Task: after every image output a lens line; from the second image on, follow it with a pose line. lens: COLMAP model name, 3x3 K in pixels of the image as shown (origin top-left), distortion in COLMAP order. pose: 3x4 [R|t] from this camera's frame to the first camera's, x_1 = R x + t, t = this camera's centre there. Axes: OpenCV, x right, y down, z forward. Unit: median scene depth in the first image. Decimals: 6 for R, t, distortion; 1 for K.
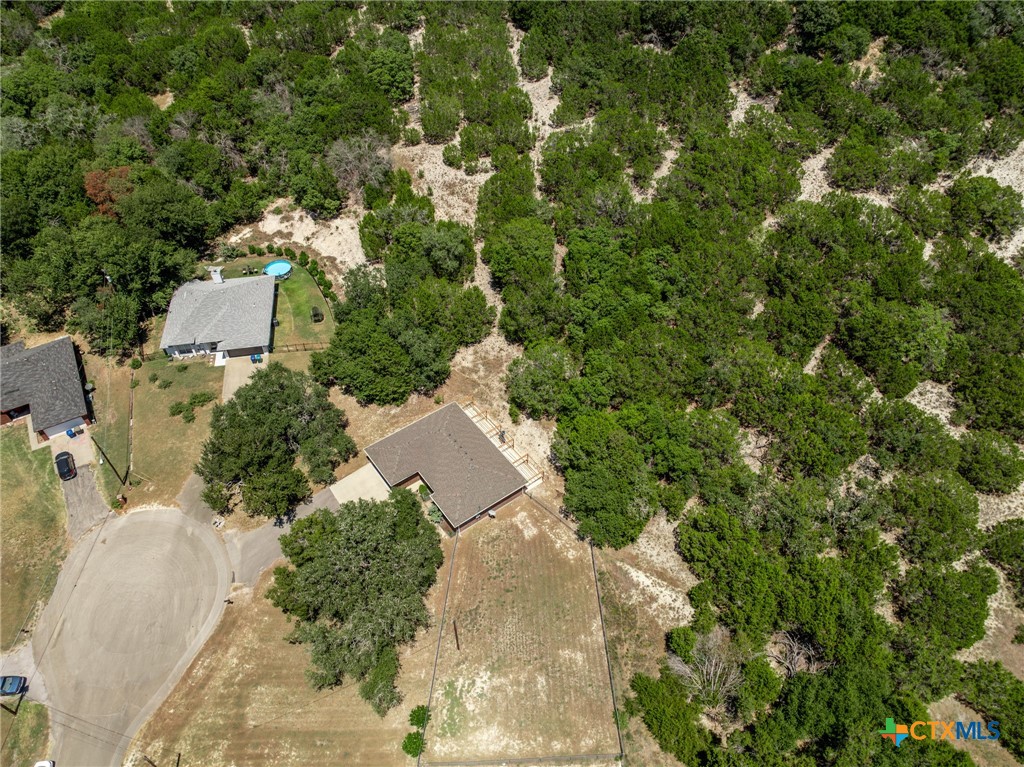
lens RADIAL K [[715.6, 0, 512.6], [0, 715.6, 381.2], [0, 0, 1]] dist [-0.033503, 0.023599]
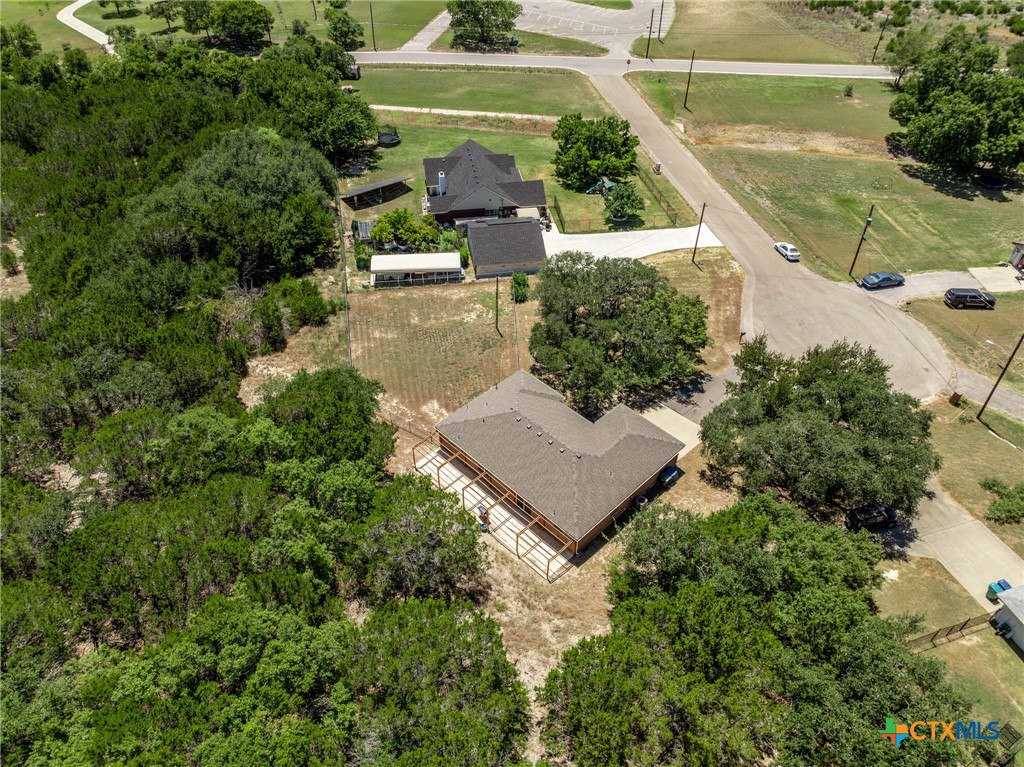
lens RADIAL K [[715.6, 0, 515.0], [0, 715.6, 382.9], [0, 0, 1]] dist [-0.033503, 0.023599]
pose [[-0.989309, 0.084714, -0.118708, 0.019839], [-0.116716, 0.028109, 0.992767, -0.482466], [0.087438, 0.996009, -0.017921, 0.831409]]
